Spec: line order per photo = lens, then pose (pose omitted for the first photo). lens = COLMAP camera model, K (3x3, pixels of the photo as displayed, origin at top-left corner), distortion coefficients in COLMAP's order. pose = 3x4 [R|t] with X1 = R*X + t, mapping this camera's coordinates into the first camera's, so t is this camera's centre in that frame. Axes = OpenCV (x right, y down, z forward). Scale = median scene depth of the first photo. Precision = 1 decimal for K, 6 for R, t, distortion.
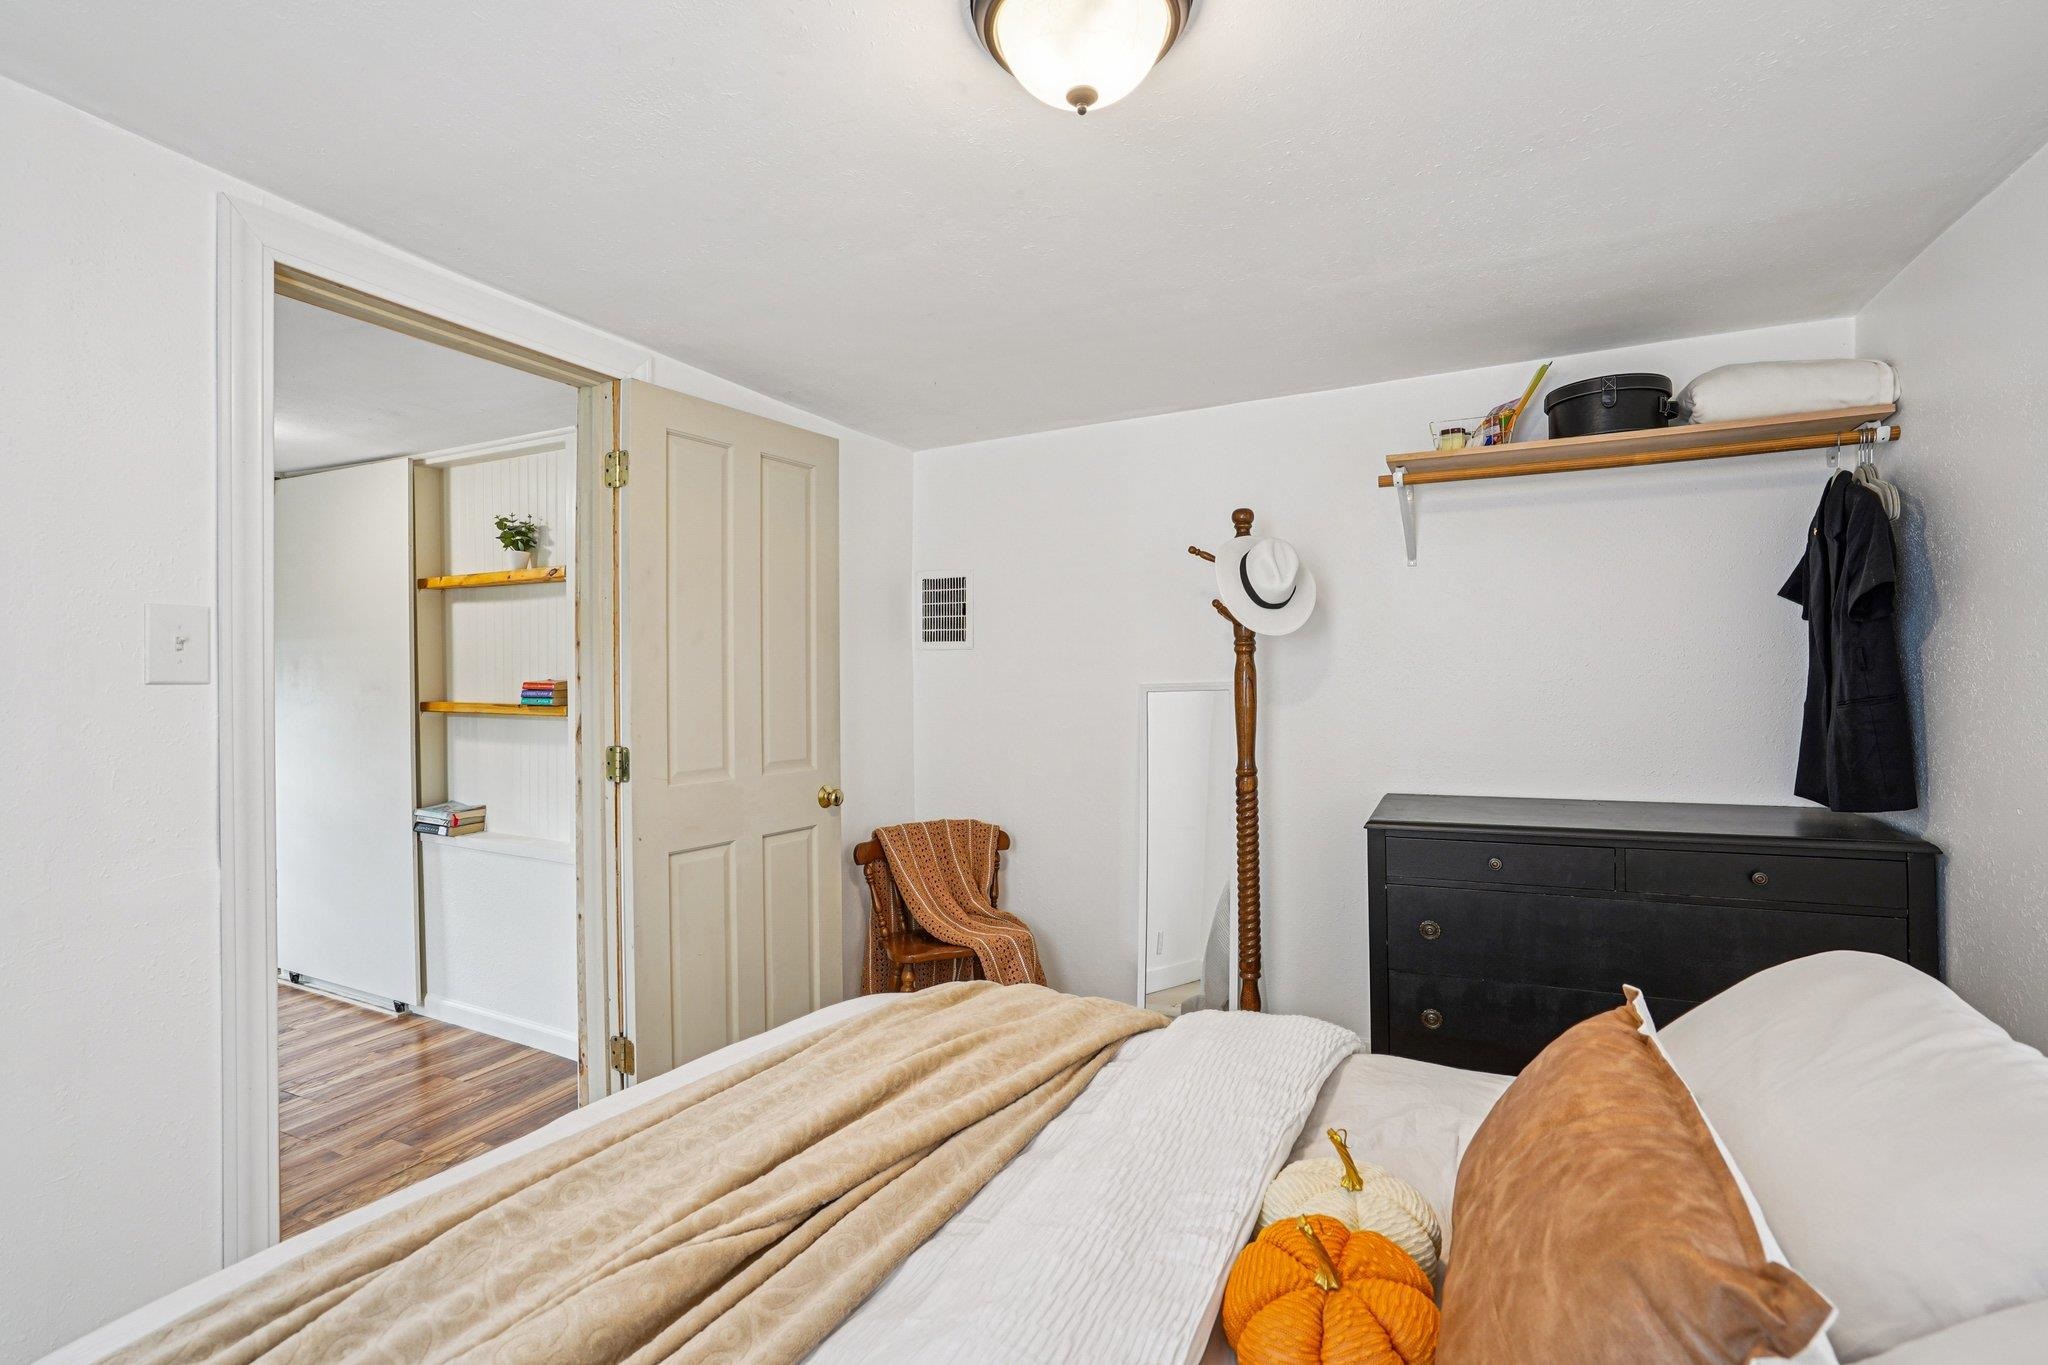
lens RADIAL K [[953.0, 0, 1025.1], [0, 953.0, 707.3], [0, 0, 1]] dist [-0.039675, 0.028870]
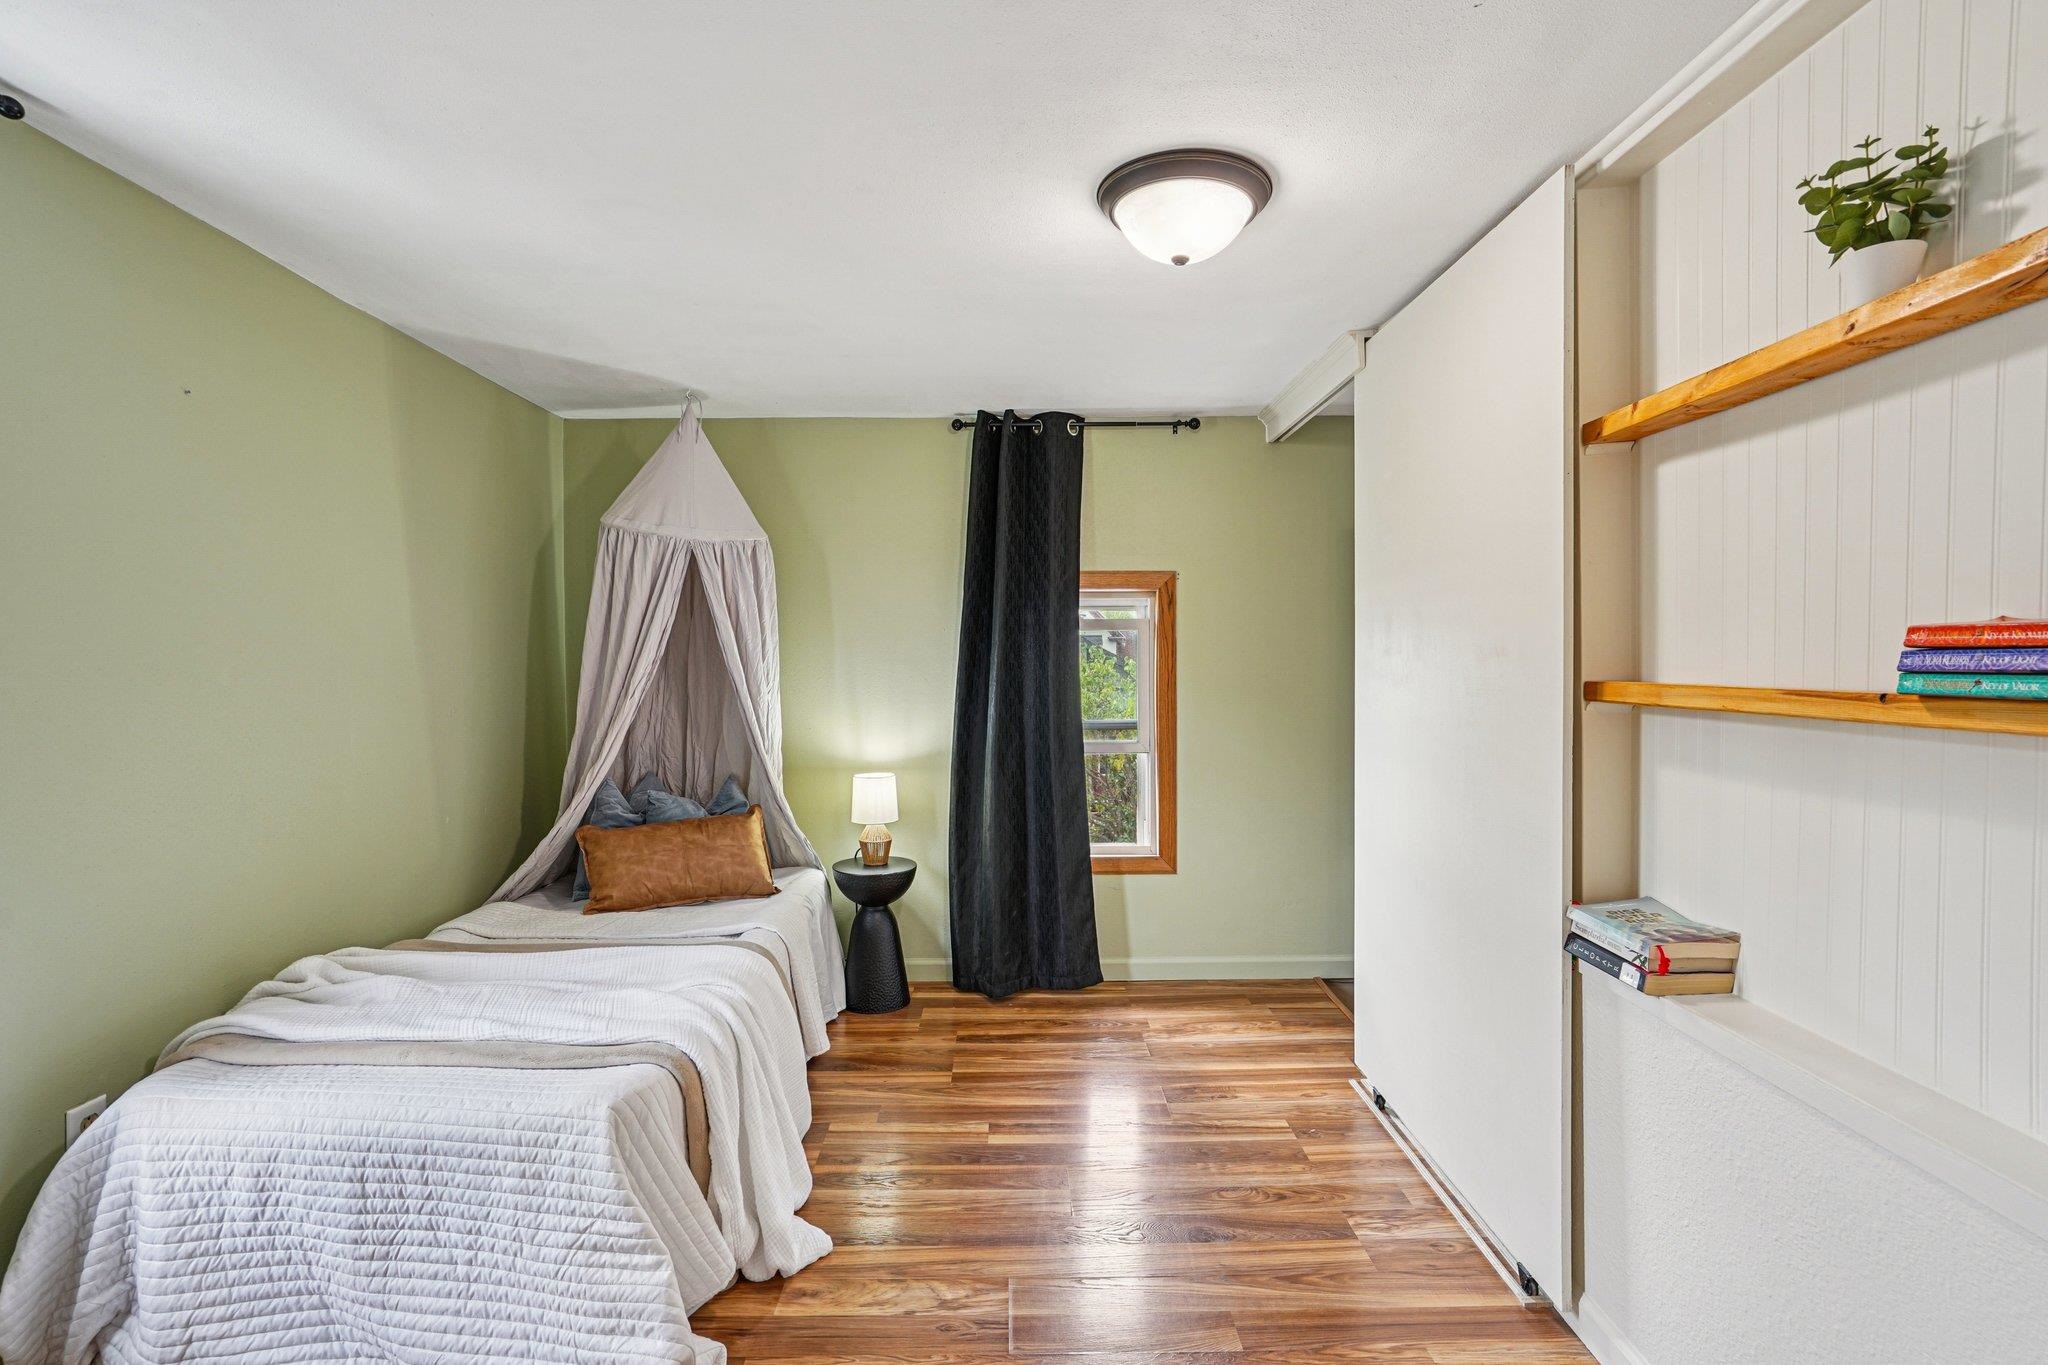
lens RADIAL K [[938.7, 0, 1020.5], [0, 938.7, 678.9], [0, 0, 1]] dist [-0.039937, 0.028862]
pose [[0.455978, 0.011319, -0.889919, -0.356840], [-0.014343, 0.999883, 0.005369, -0.005283], [0.889875, 0.010316, 0.456087, 0.536241]]
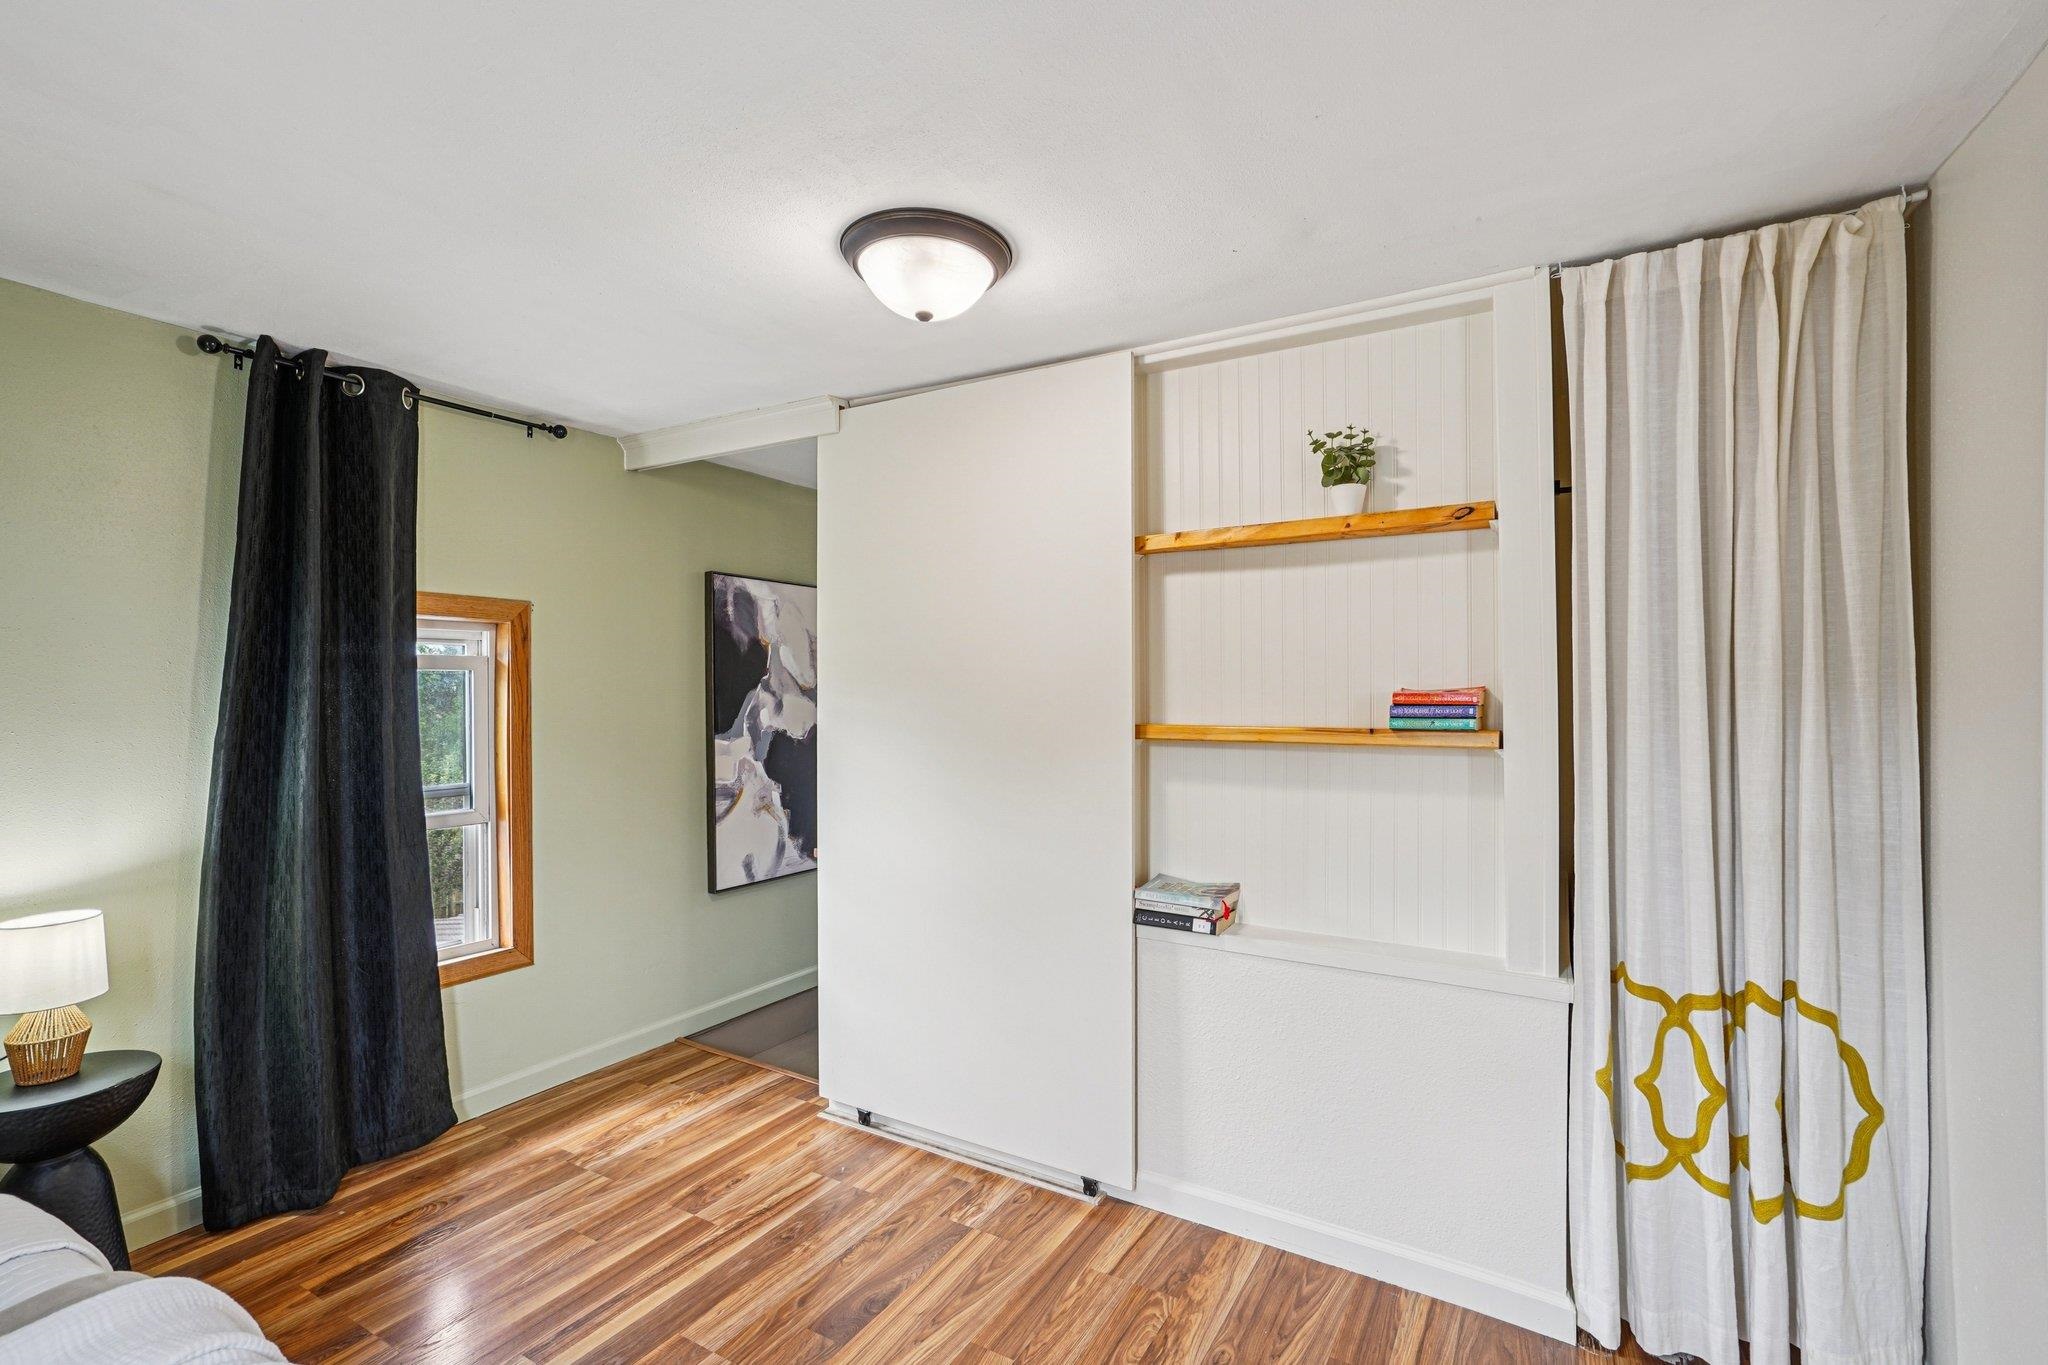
lens RADIAL K [[933.3, 0, 1024.8], [0, 933.3, 695.0], [0, 0, 1]] dist [-0.037702, 0.026786]
pose [[0.997416, -0.009216, -0.071243, -0.675943], [0.007748, 0.999753, -0.020844, -0.013287], [0.071418, 0.020239, 0.997241, 0.350229]]
